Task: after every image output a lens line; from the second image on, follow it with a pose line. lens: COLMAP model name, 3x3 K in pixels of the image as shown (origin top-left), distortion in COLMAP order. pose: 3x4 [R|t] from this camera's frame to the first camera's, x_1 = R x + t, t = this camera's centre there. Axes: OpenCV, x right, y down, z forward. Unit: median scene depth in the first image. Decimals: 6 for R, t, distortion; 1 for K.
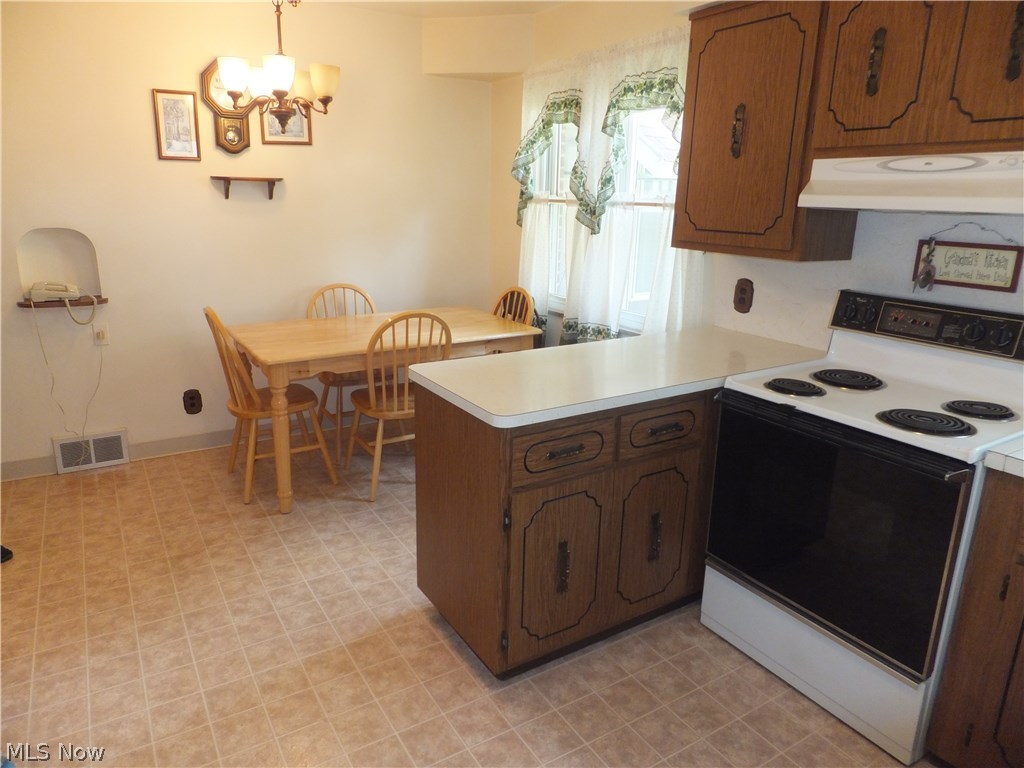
lens RADIAL K [[686.3, 0, 522.3], [0, 686.3, 381.8], [0, 0, 1]] dist [0.002766, -0.000670]
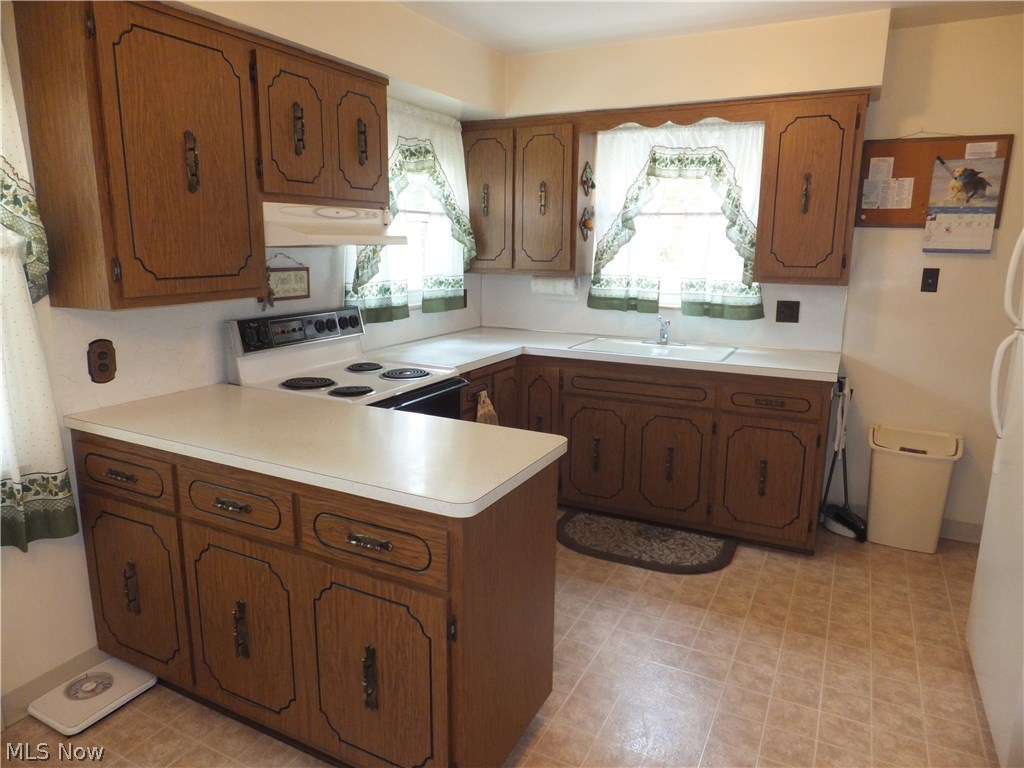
lens RADIAL K [[686.3, 0, 520.9], [0, 686.3, 383.4], [0, 0, 1]] dist [0.002766, -0.000670]
pose [[-0.502008, -0.200407, 0.841323, -0.774846], [0.211637, 0.914742, 0.344176, -0.362730], [-0.838569, 0.350835, -0.416794, 1.258591]]
